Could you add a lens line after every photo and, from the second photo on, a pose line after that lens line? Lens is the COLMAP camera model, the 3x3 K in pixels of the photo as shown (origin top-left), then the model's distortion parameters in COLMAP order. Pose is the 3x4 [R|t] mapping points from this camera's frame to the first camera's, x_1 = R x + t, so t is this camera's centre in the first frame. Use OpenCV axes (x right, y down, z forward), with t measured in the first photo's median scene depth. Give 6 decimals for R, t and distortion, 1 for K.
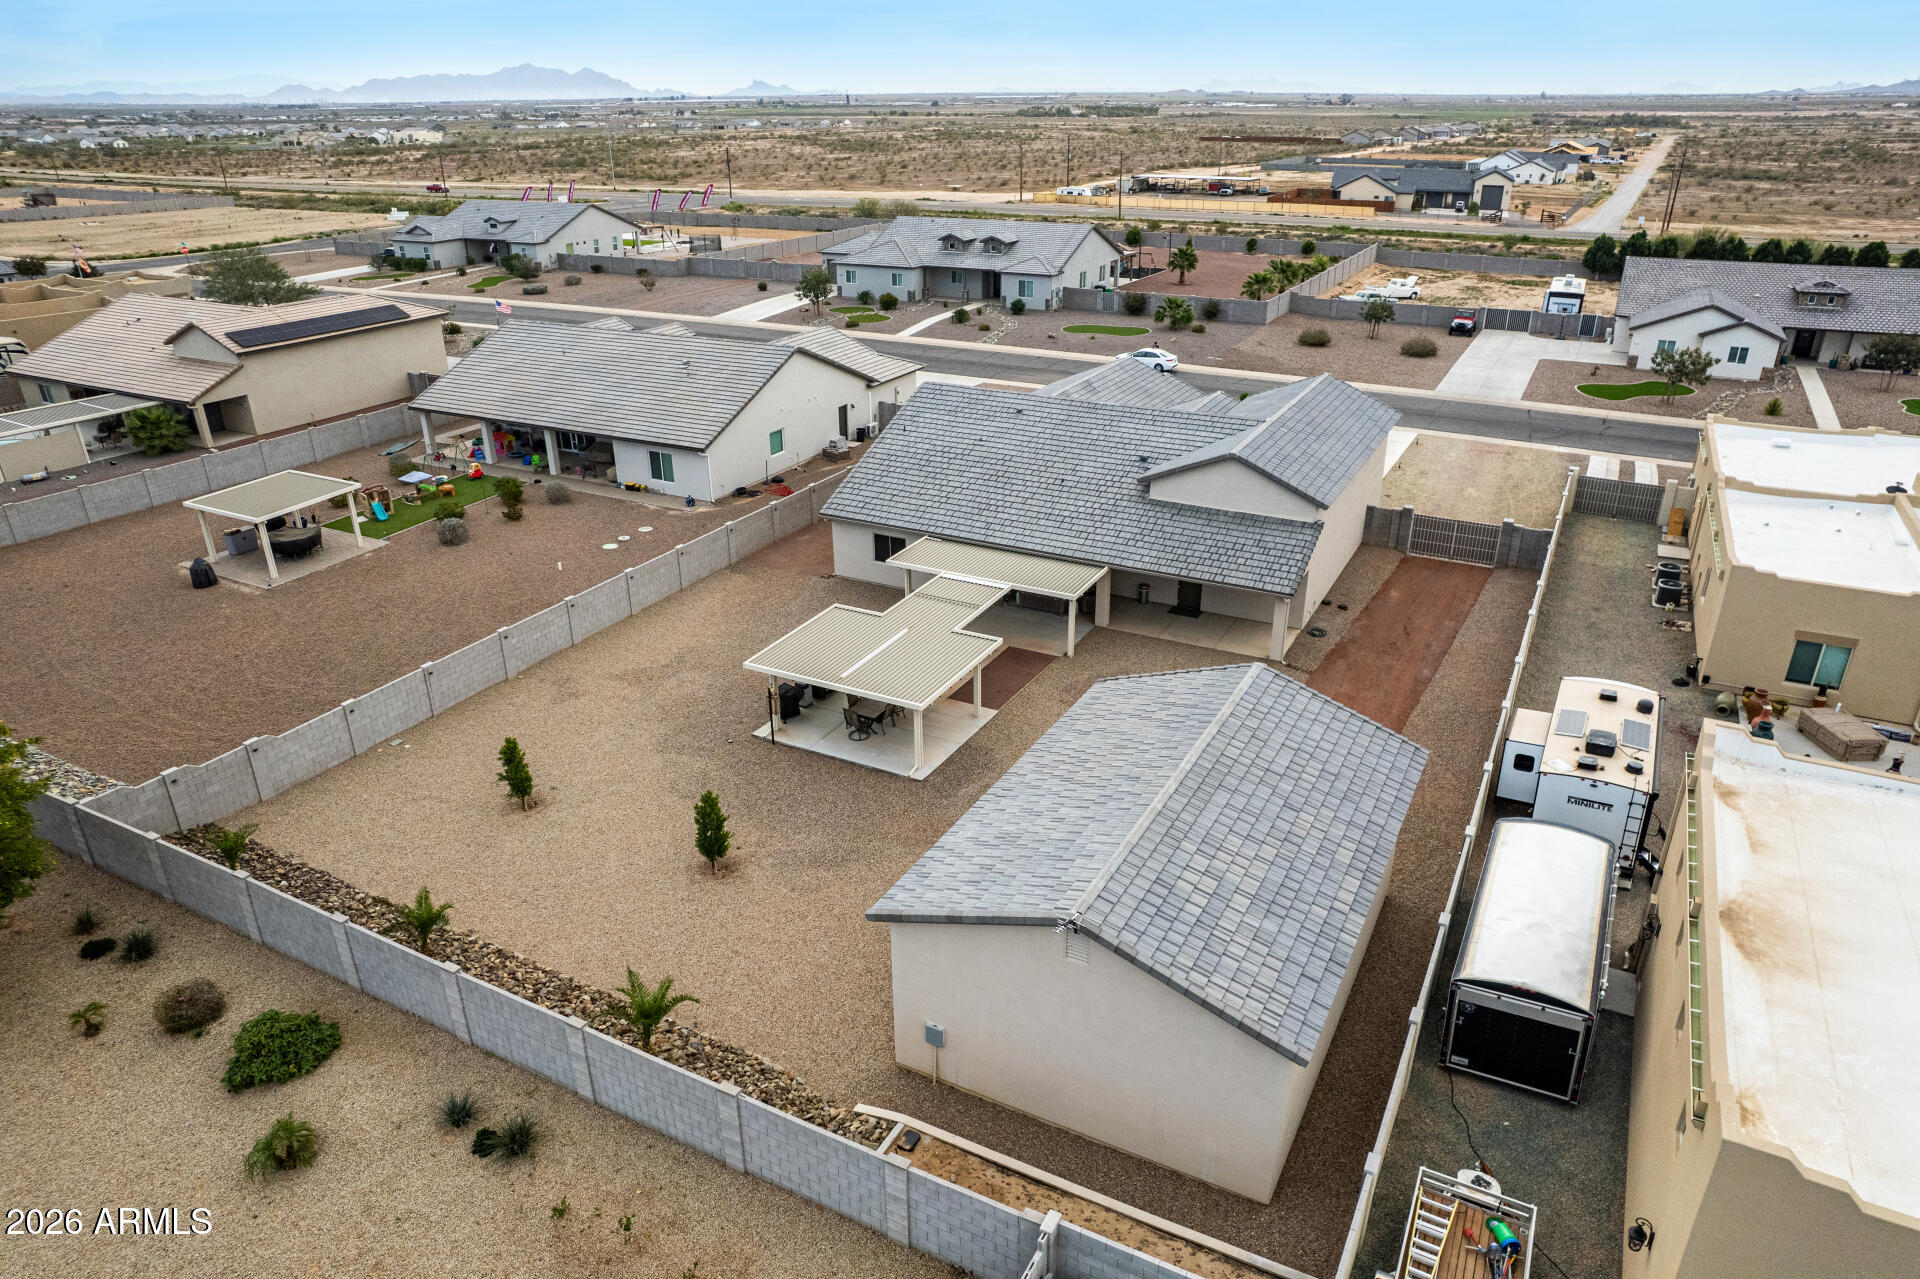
lens RADIAL K [[1234.4, 0, 963.6], [0, 1234.4, 643.1], [0, 0, 1]] dist [-0.072895, 0.062371]
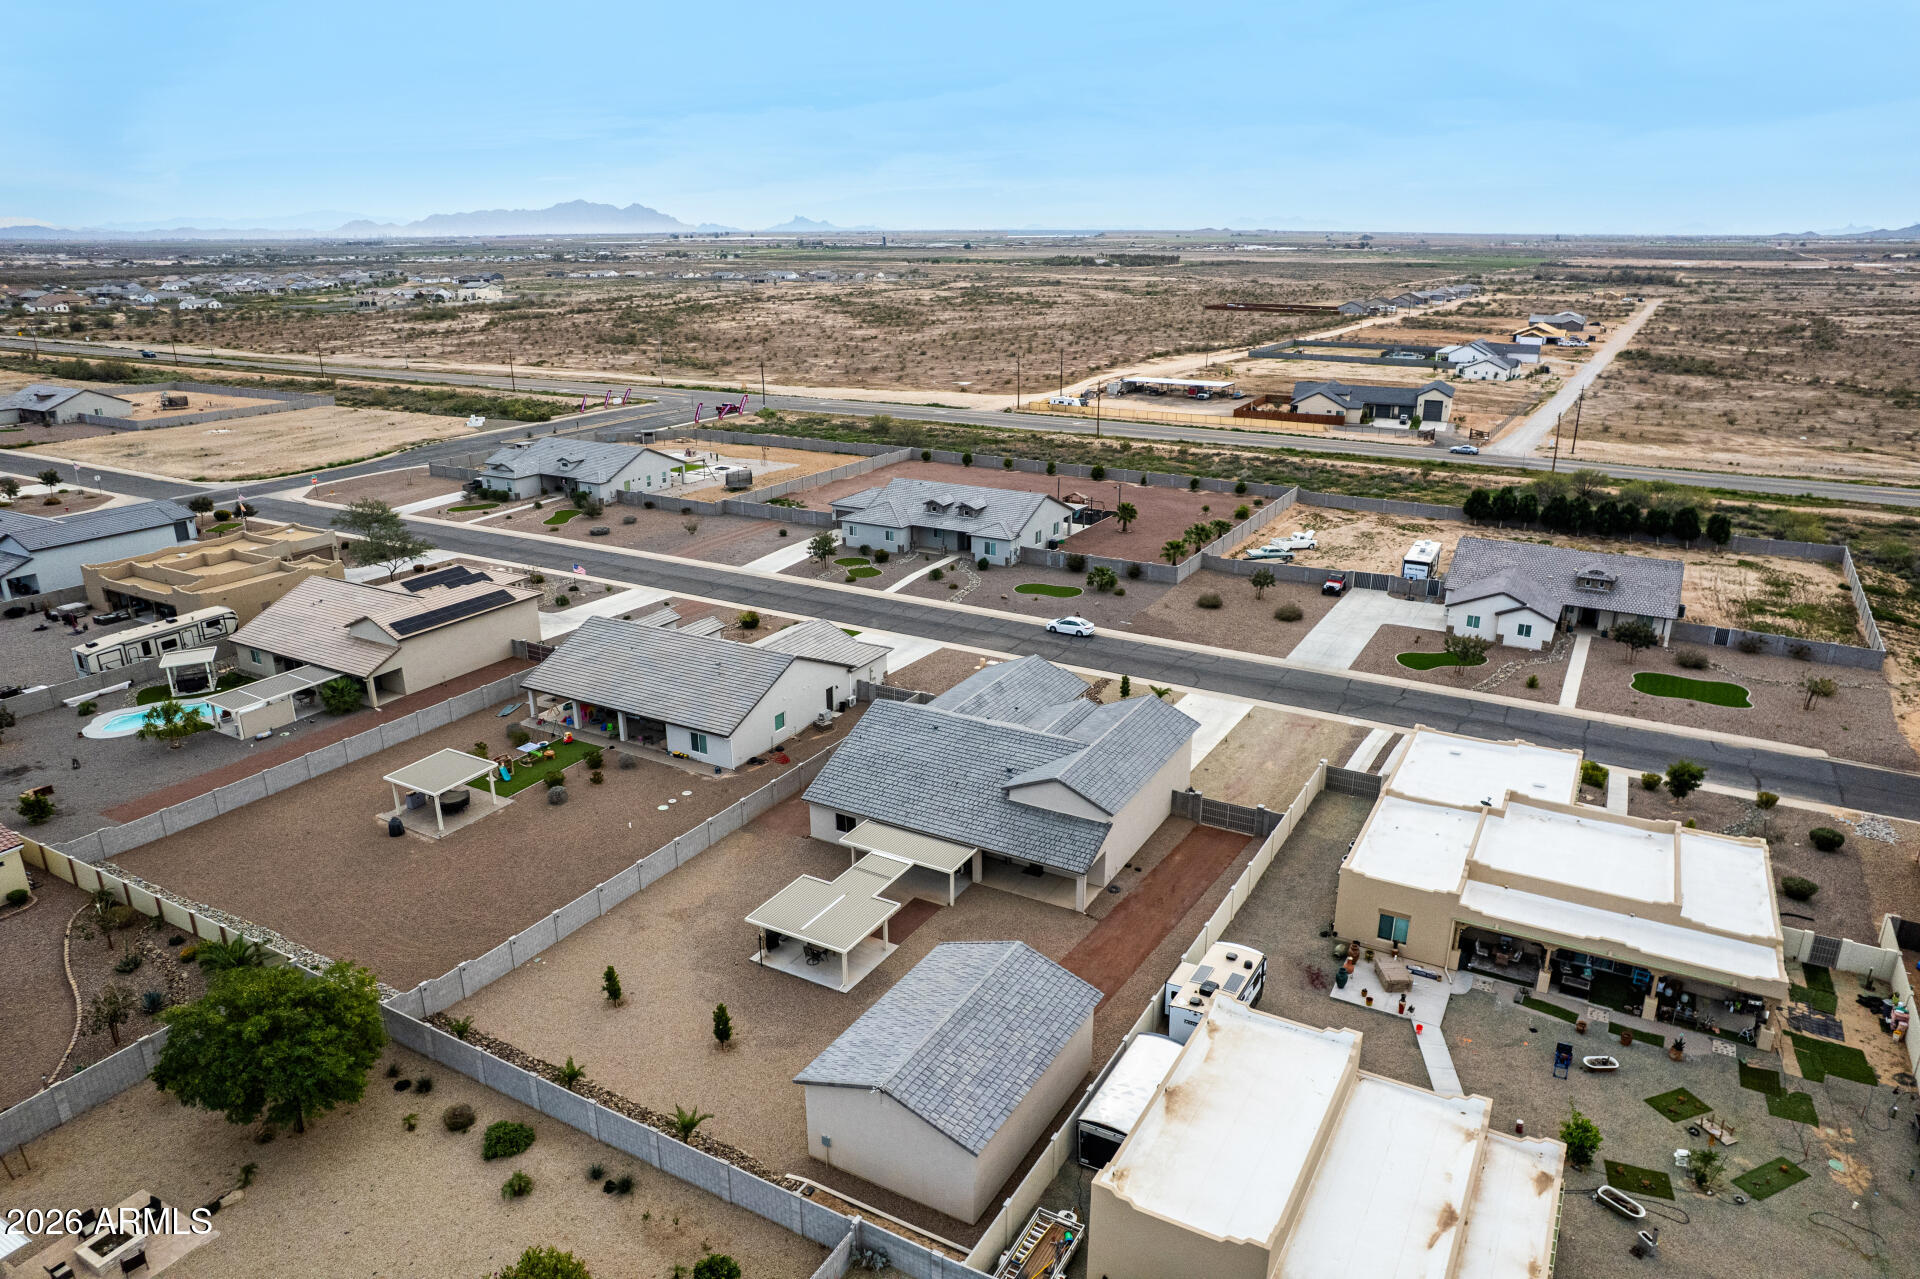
lens RADIAL K [[1234.4, 0, 961.6], [0, 1234.4, 644.8], [0, 0, 1]] dist [-0.072895, 0.062371]
pose [[0.999608, 0.011654, -0.025458, 0.115081], [-0.014038, 0.995325, -0.095555, -0.146799], [0.024226, 0.095874, 0.995099, -0.518204]]
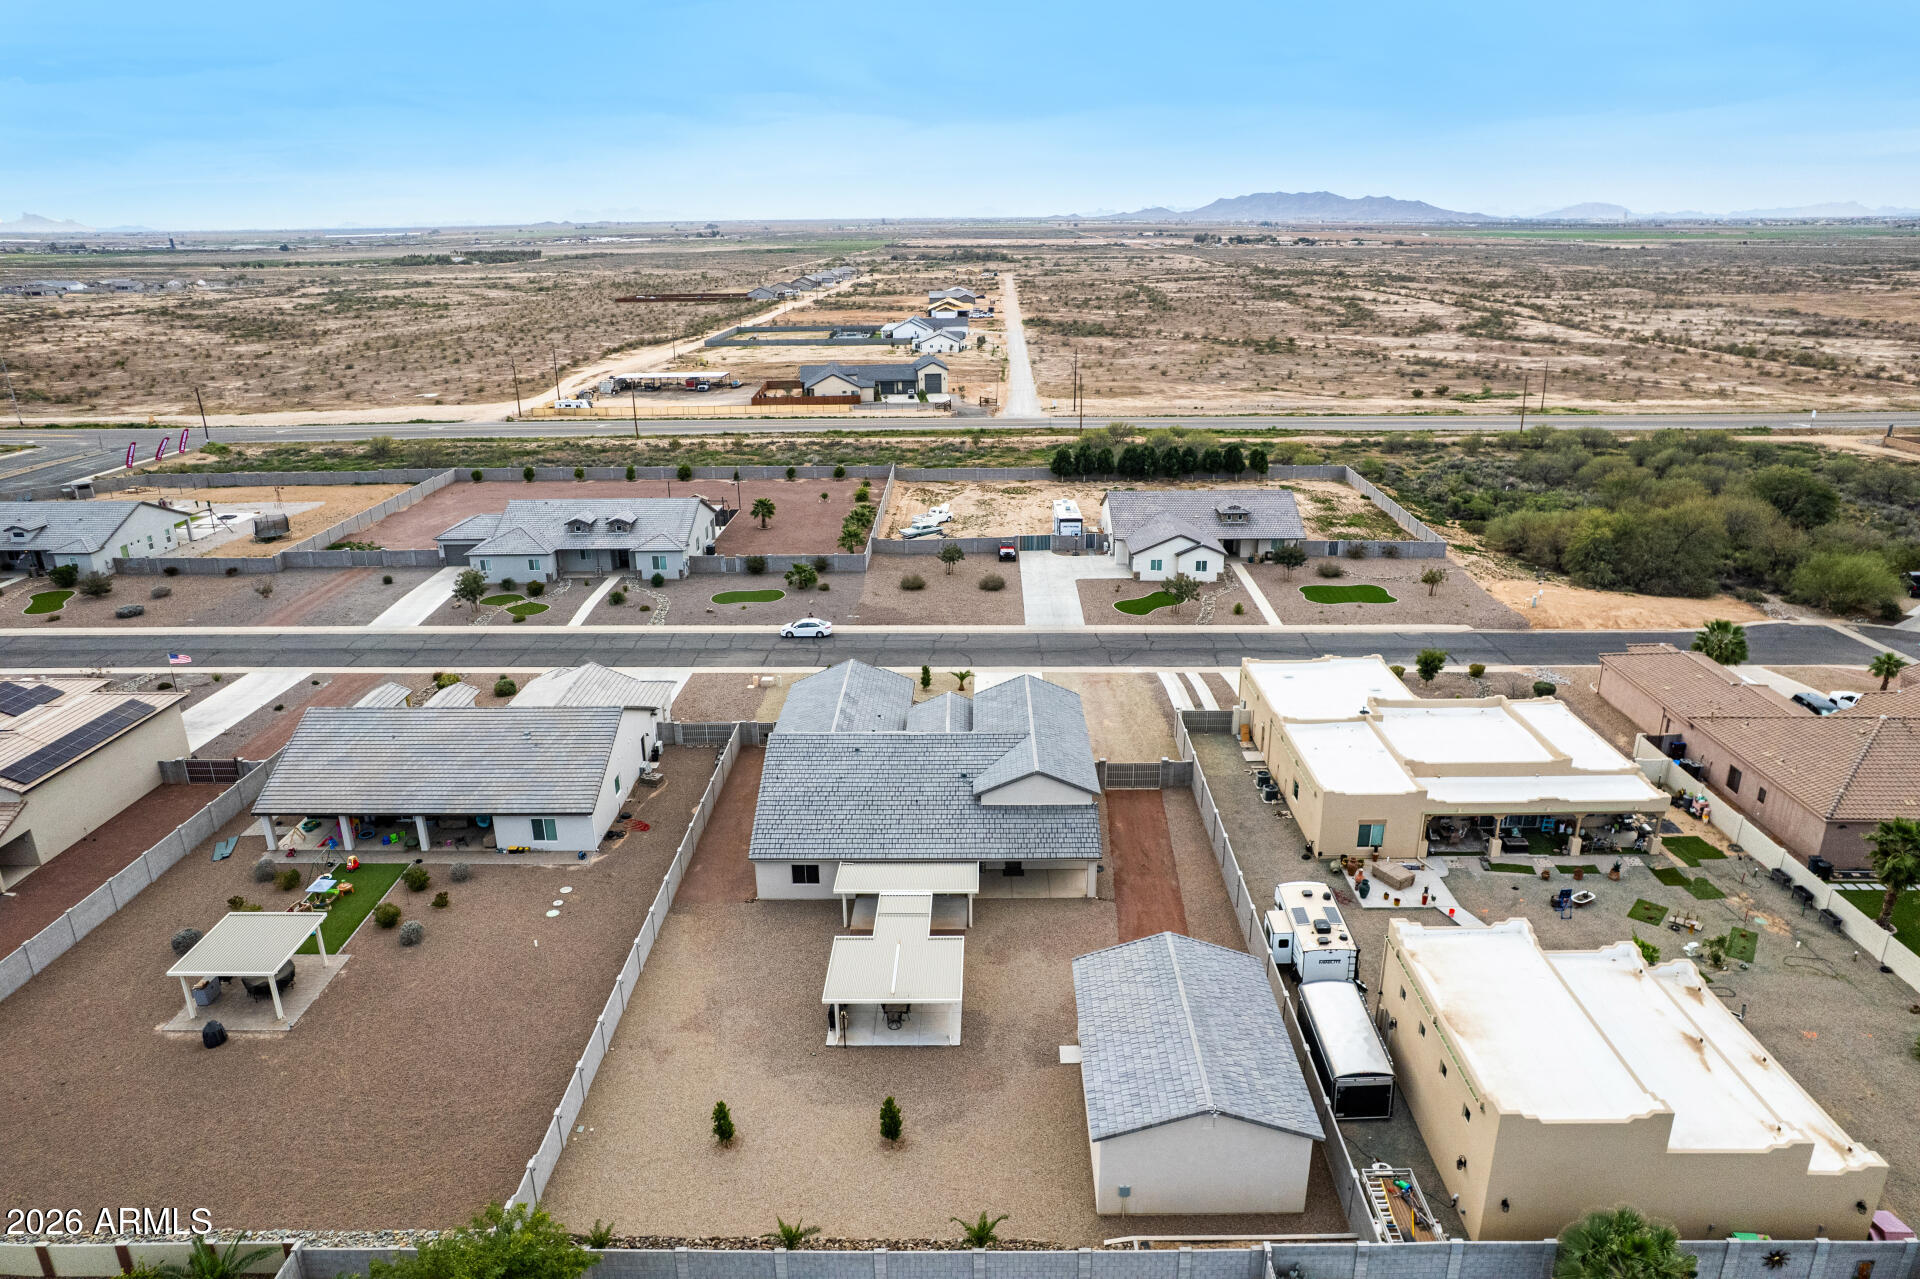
lens RADIAL K [[1234.4, 0, 965.6], [0, 1234.4, 643.2], [0, 0, 1]] dist [-0.072895, 0.062371]
pose [[0.887873, -0.154876, 0.433237, -0.434709], [0.193650, 0.979966, -0.046541, -0.219628], [-0.417349, 0.125219, 0.900078, -0.326222]]
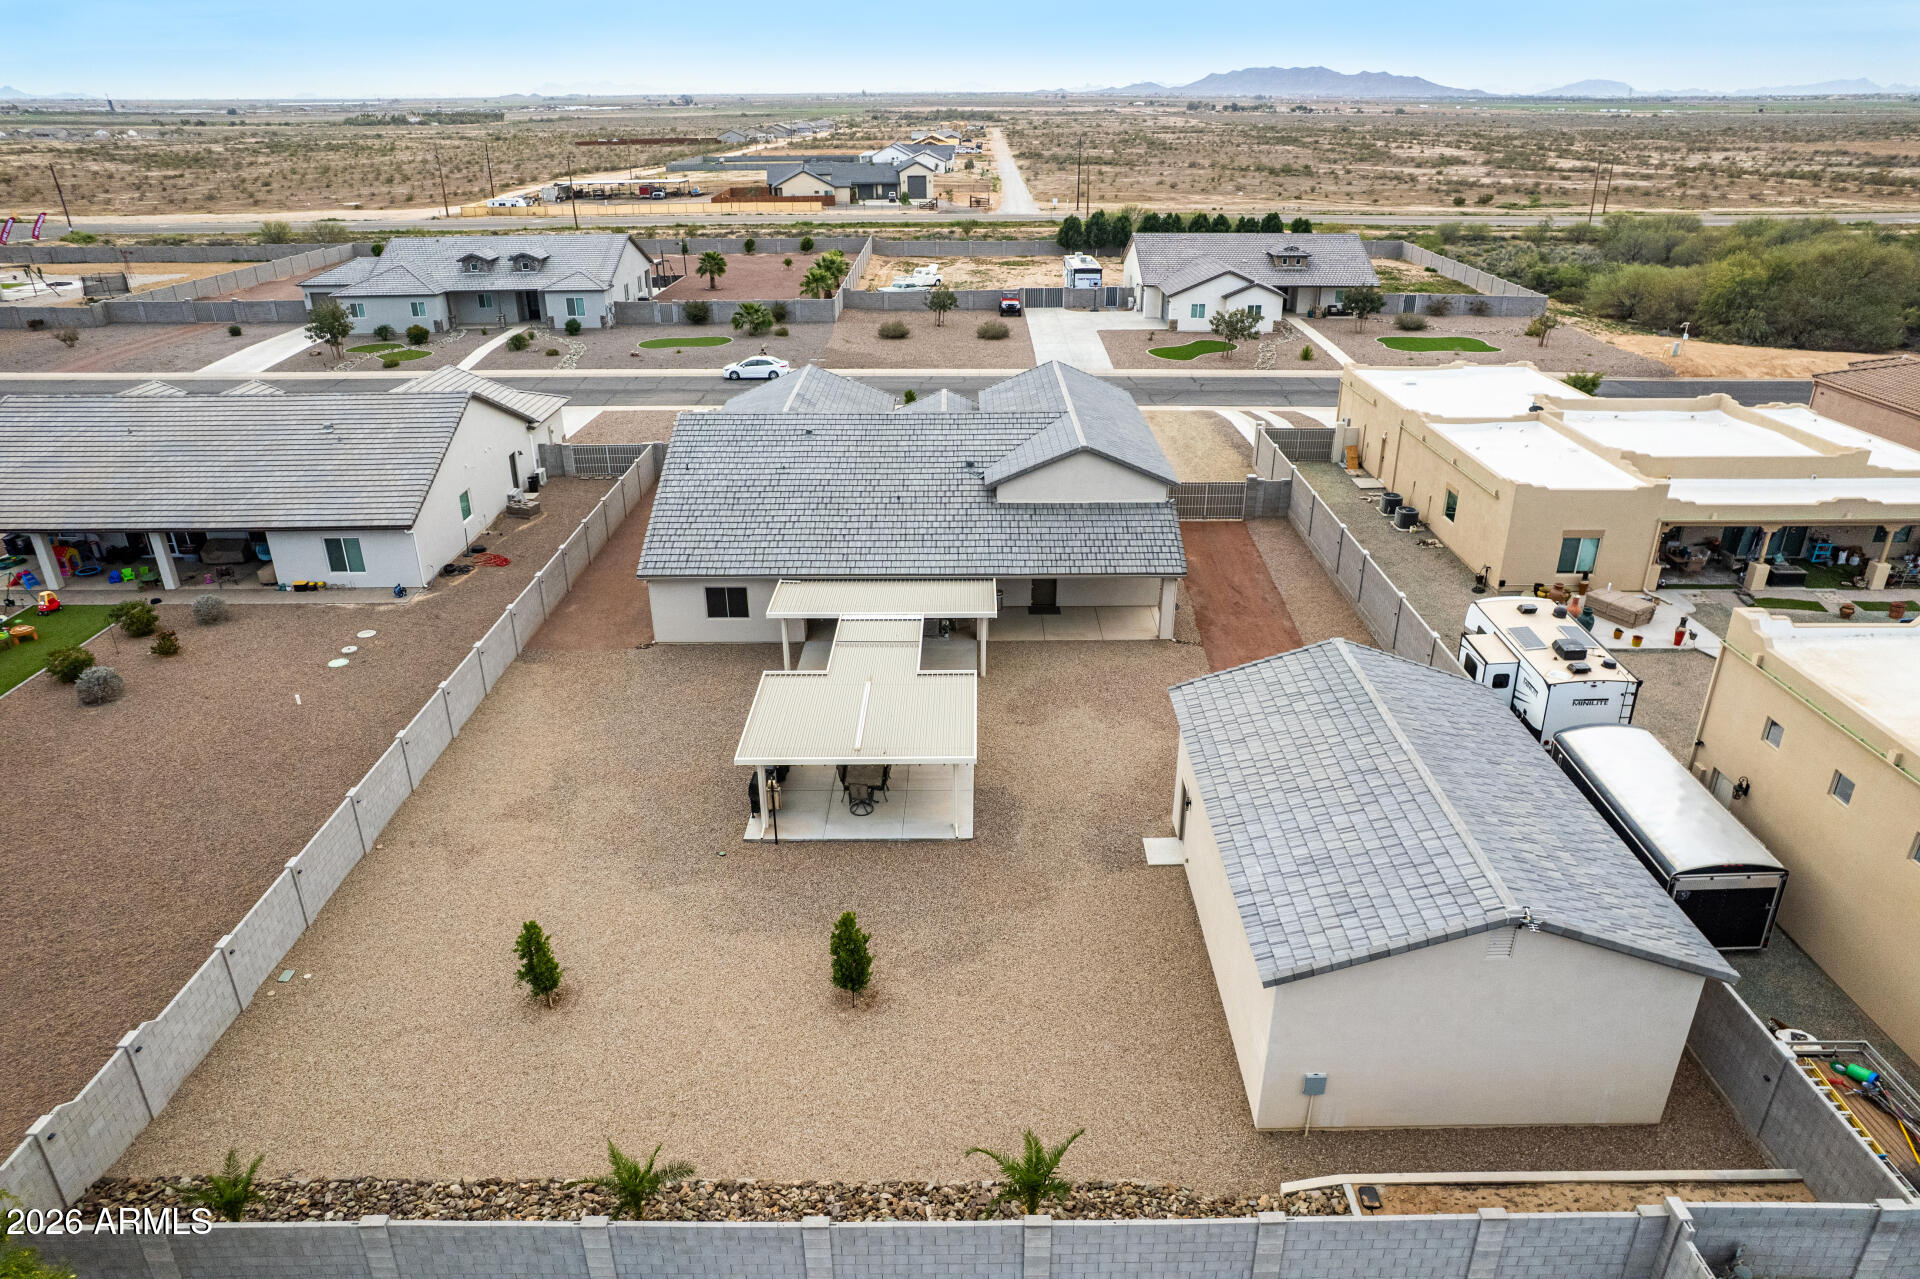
lens RADIAL K [[1234.4, 0, 965.8], [0, 1234.4, 642.3], [0, 0, 1]] dist [-0.072895, 0.062371]
pose [[0.881976, -0.192026, 0.430400, -0.282278], [0.192818, 0.980324, 0.042256, -0.049564], [-0.430046, 0.045721, 0.901648, 0.119064]]
